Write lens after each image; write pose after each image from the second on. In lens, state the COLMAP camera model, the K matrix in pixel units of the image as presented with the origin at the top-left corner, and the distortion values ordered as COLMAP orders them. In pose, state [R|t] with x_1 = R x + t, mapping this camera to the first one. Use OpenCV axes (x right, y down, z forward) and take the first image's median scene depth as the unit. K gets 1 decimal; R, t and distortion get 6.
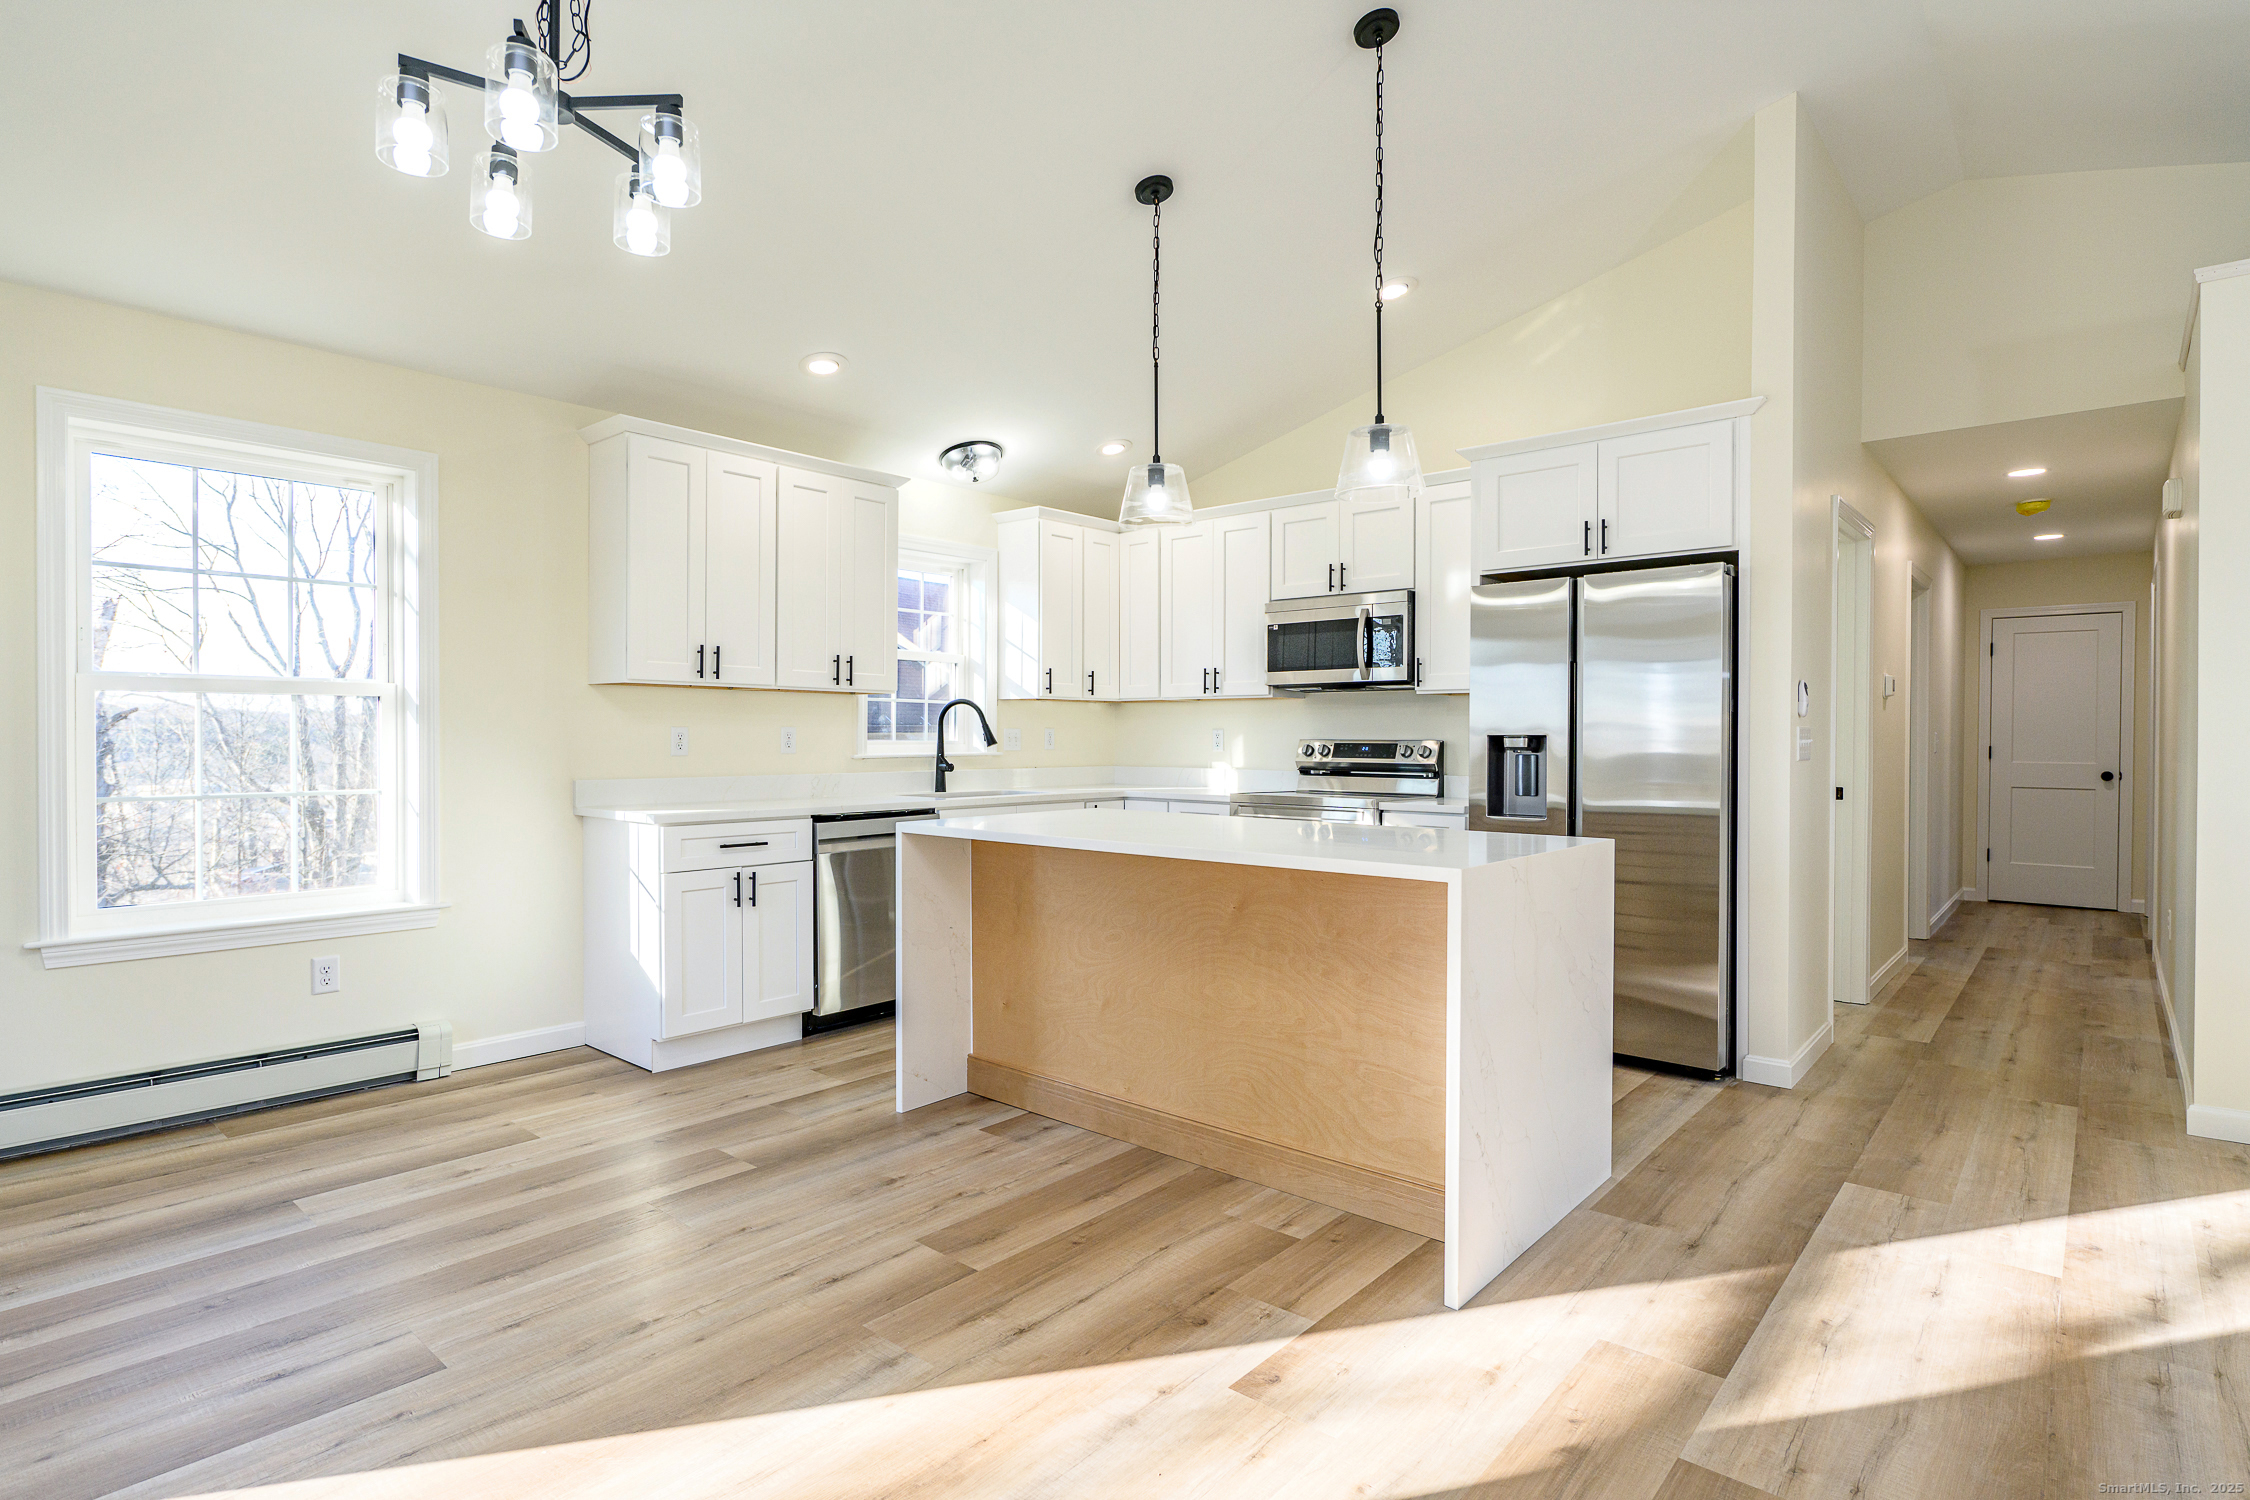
lens RADIAL K [[1138.6, 0, 1127.2], [0, 1138.6, 750.9], [0, 0, 1]] dist [-0.003165, -0.000820]
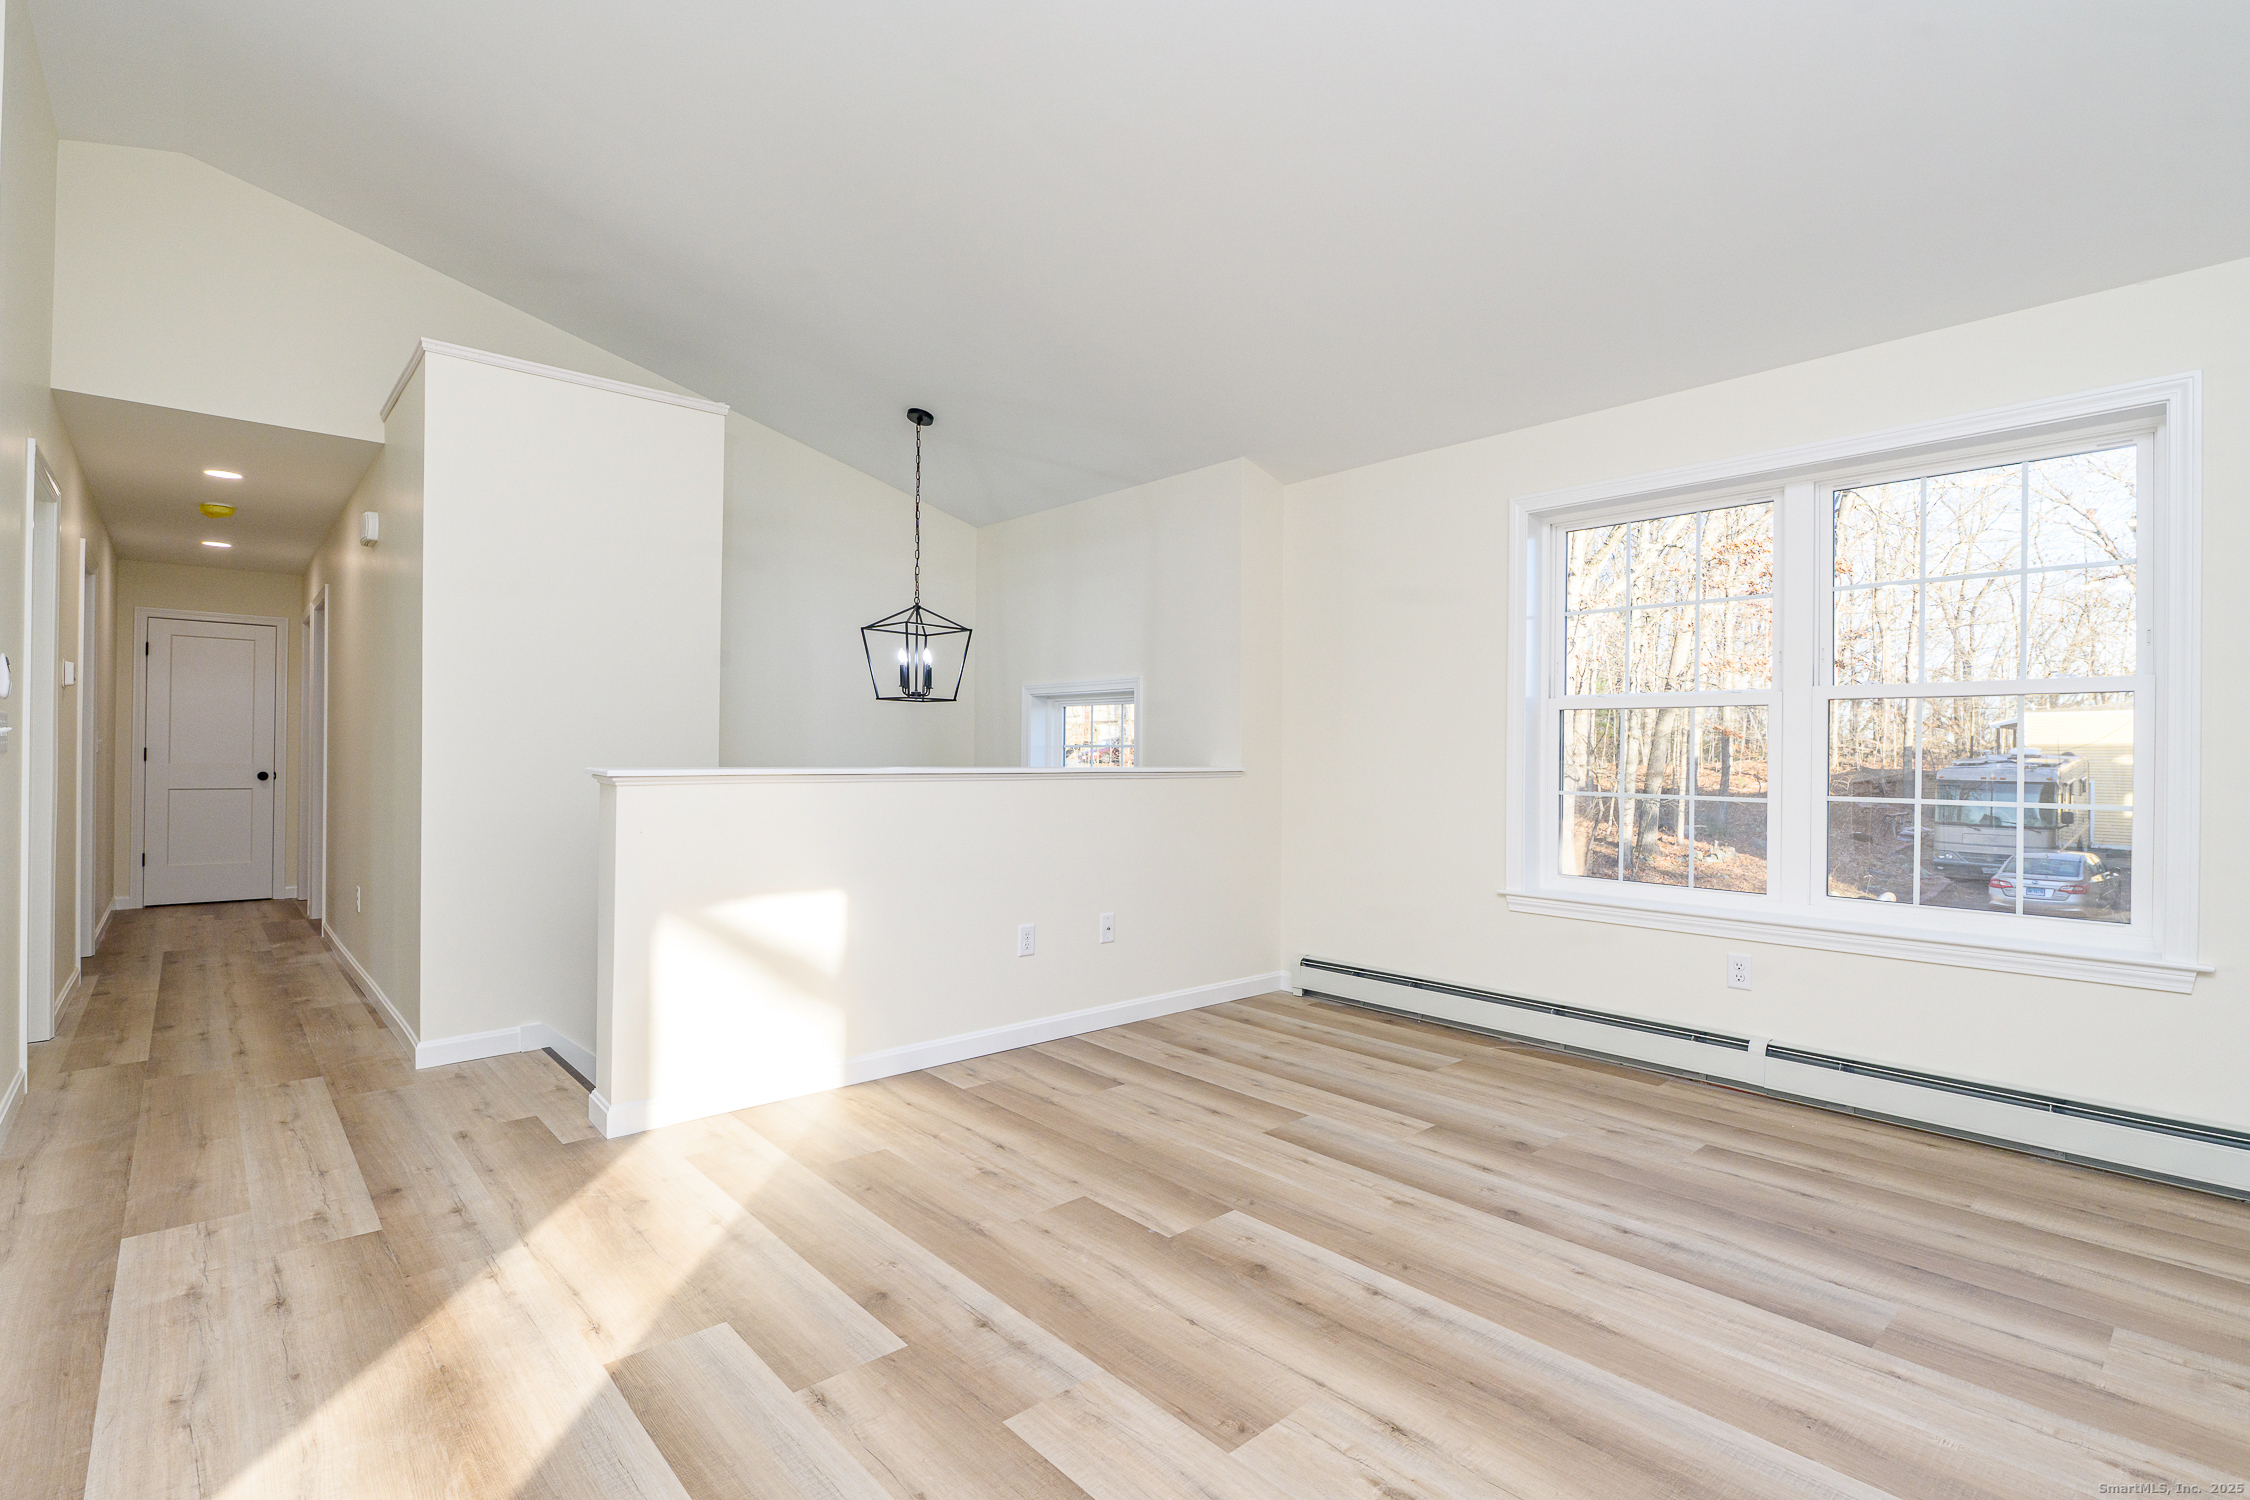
lens RADIAL K [[1043.3, 0, 1126.4], [0, 1043.3, 752.7], [0, 0, 1]] dist [-0.006235, -0.001135]
pose [[0.123594, 0.002871, 0.992329, -0.036040], [0.004788, 0.999982, -0.003490, 0.014240], [-0.992321, 0.005182, 0.123578, 0.111946]]
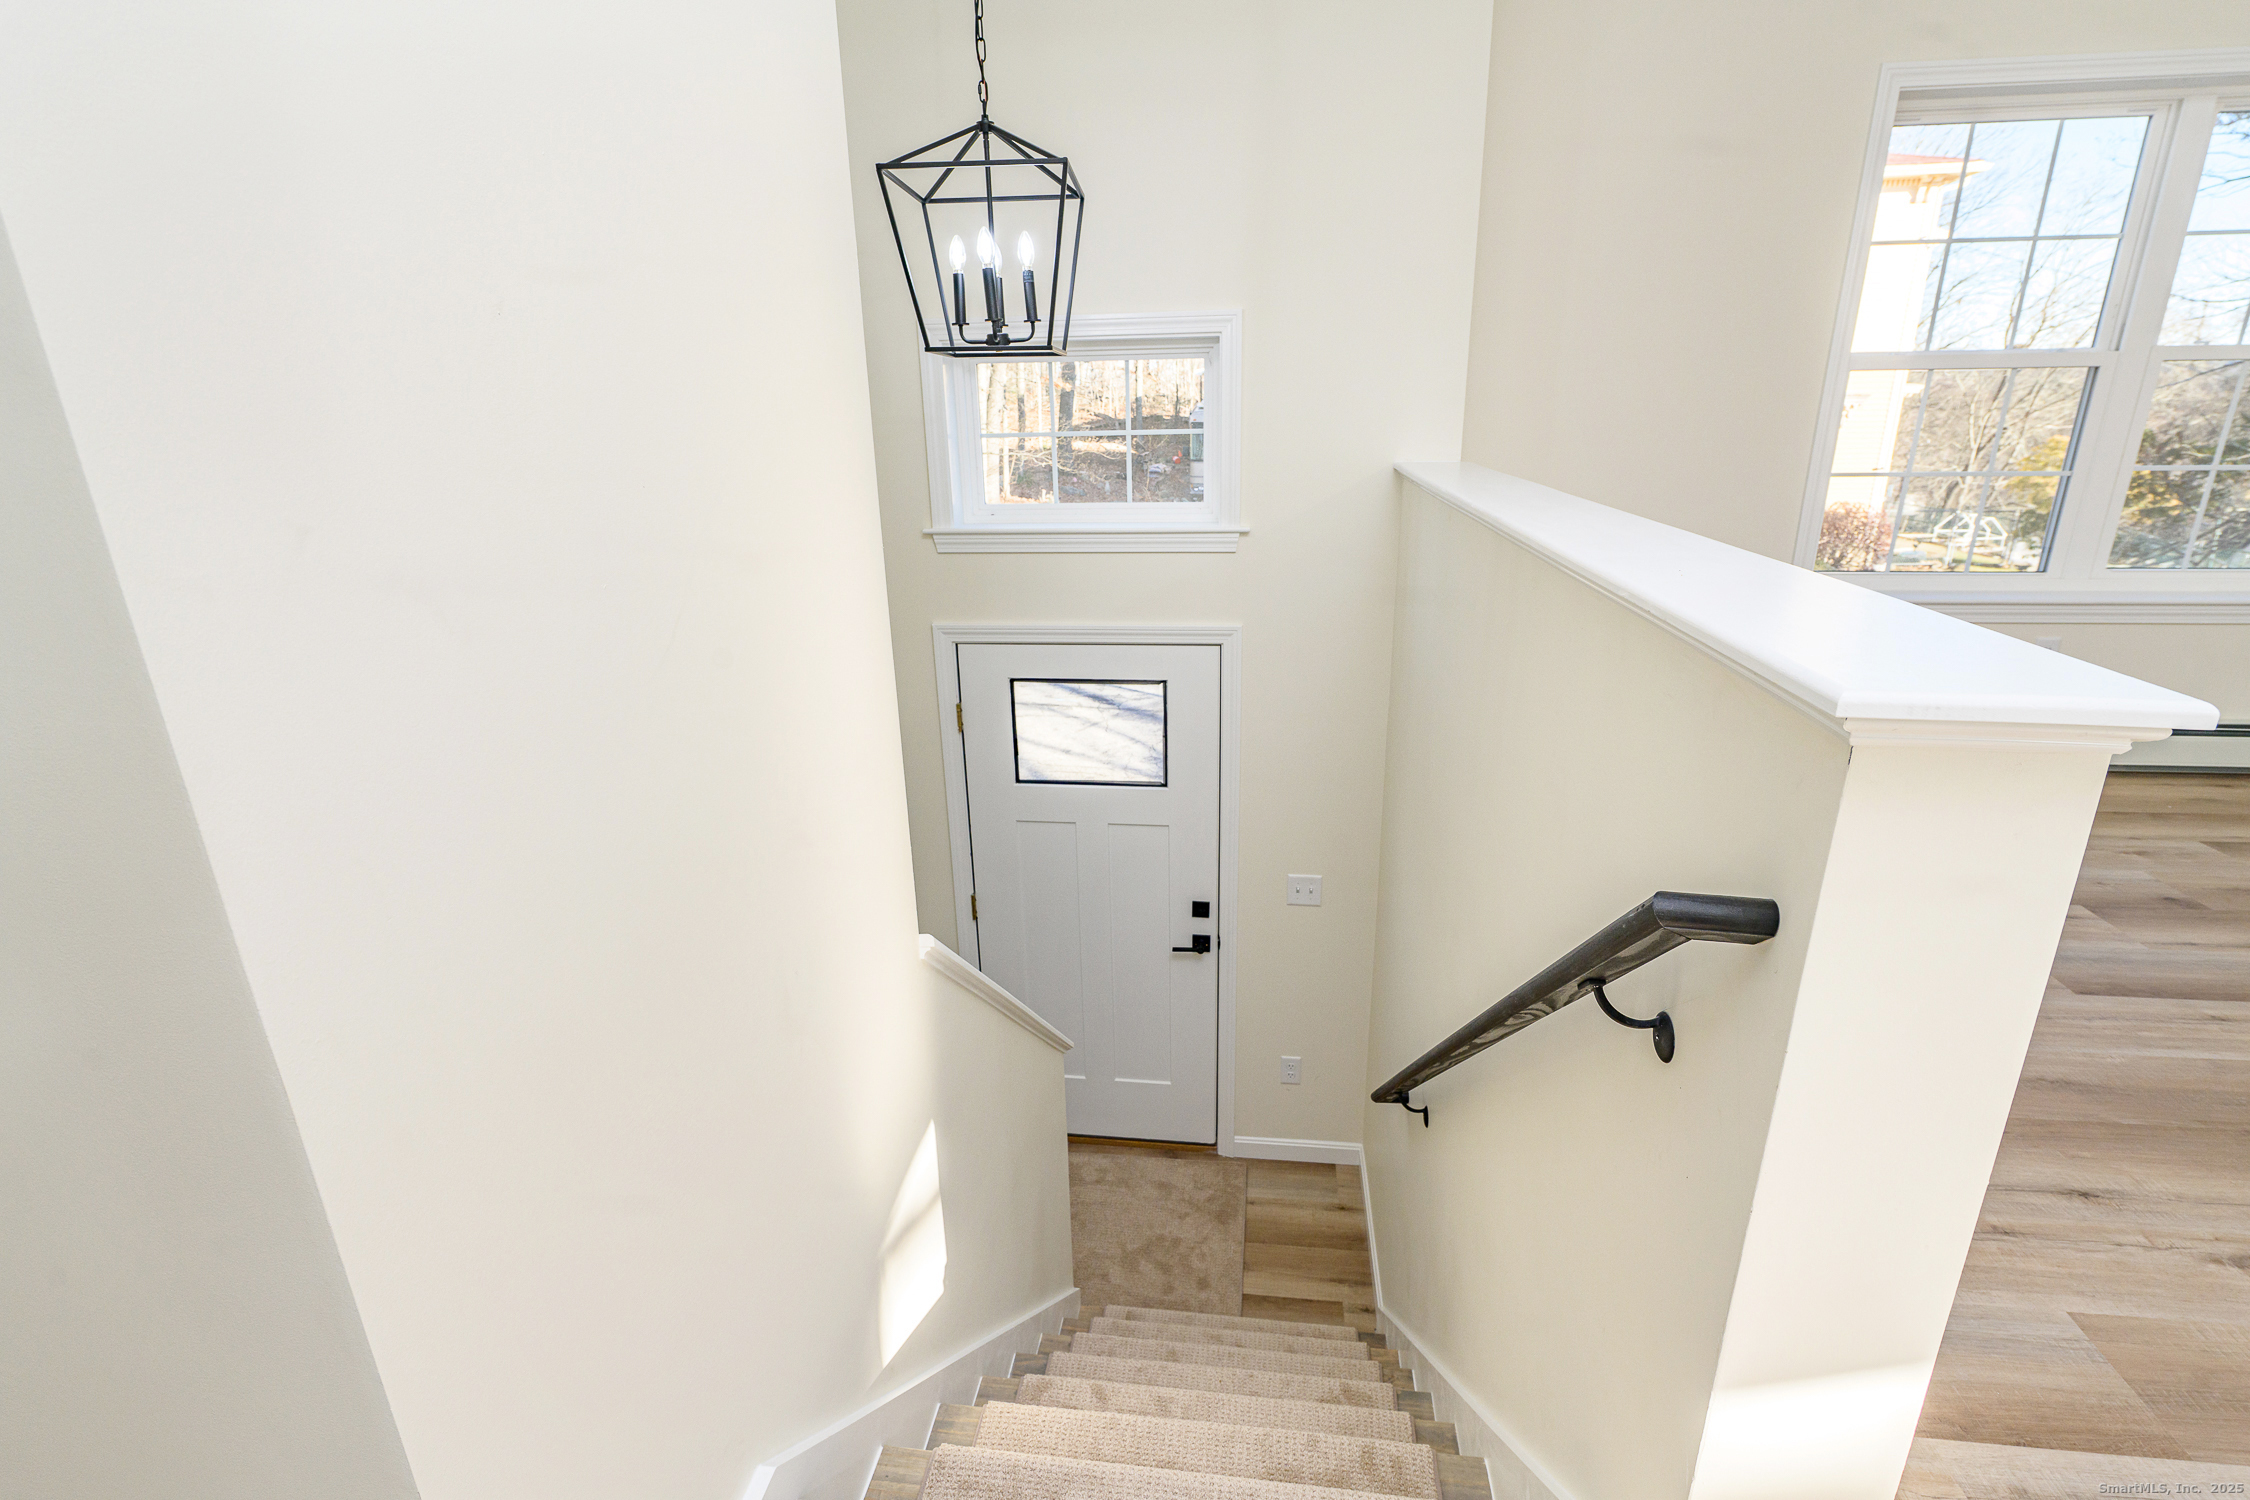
lens RADIAL K [[1057.6, 0, 1127.9], [0, 1057.6, 750.3], [0, 0, 1]] dist [-0.004130, -0.000679]
pose [[-0.557022, -0.250950, 0.791676, 0.605617], [0.033234, 0.945756, 0.323175, -0.033745], [-0.829833, 0.206326, -0.518467, 0.800365]]
